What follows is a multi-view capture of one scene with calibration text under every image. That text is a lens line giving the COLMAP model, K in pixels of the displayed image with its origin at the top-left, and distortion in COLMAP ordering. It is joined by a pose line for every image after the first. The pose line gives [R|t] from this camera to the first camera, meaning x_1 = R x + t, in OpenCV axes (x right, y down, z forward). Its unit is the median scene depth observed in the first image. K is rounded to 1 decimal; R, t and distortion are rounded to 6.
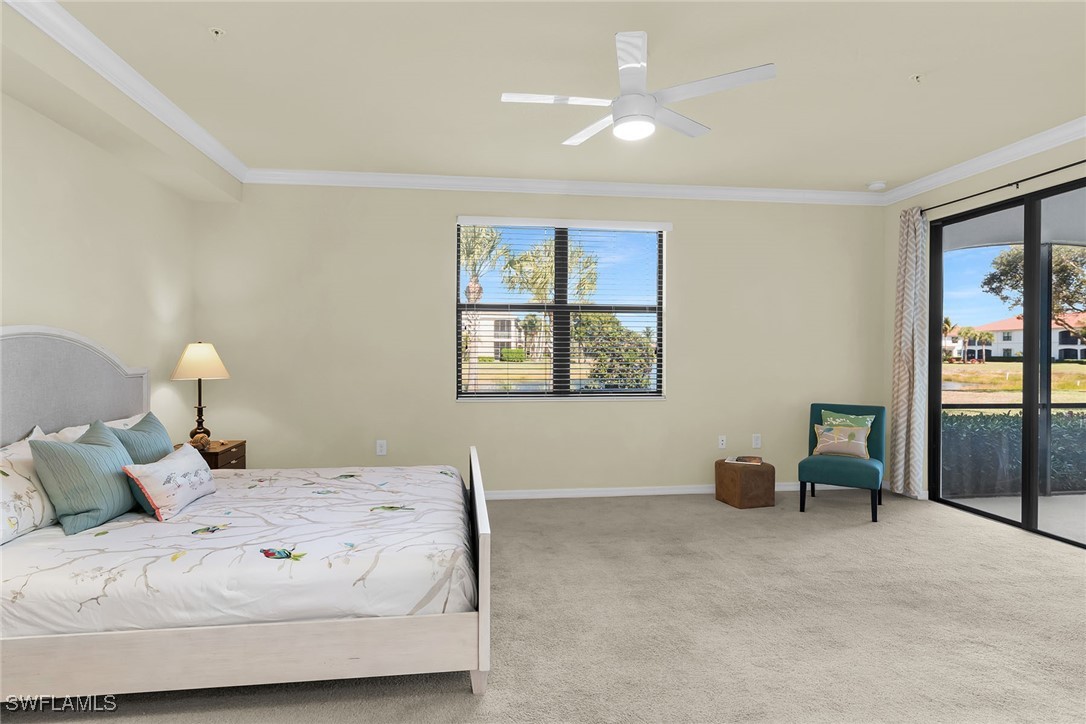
lens RADIAL K [[587.3, 0, 543.5], [0, 587.3, 355.6], [0, 0, 1]] dist [-0.001843, -0.001169]
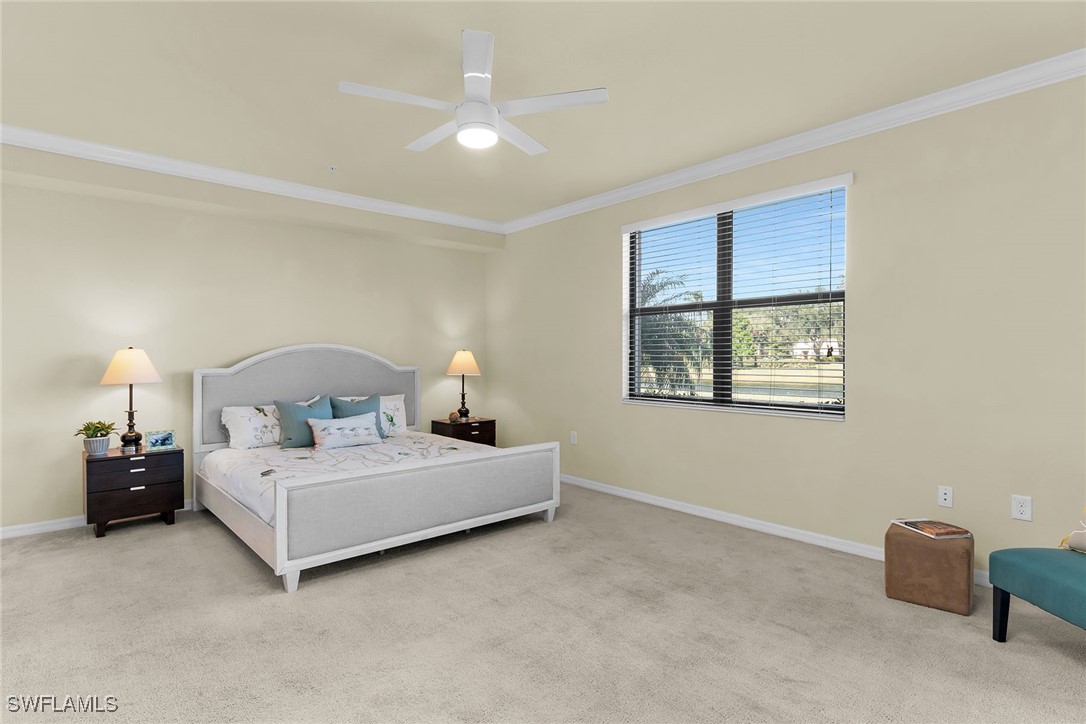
lens RADIAL K [[565.4, 0, 541.0], [0, 565.4, 355.2], [0, 0, 1]] dist [-0.000086, -0.000127]
pose [[0.538954, -0.005320, -0.842318, 0.748773], [0.003612, 0.999985, -0.004005, -0.003993], [0.842327, -0.000884, 0.538965, 0.398122]]
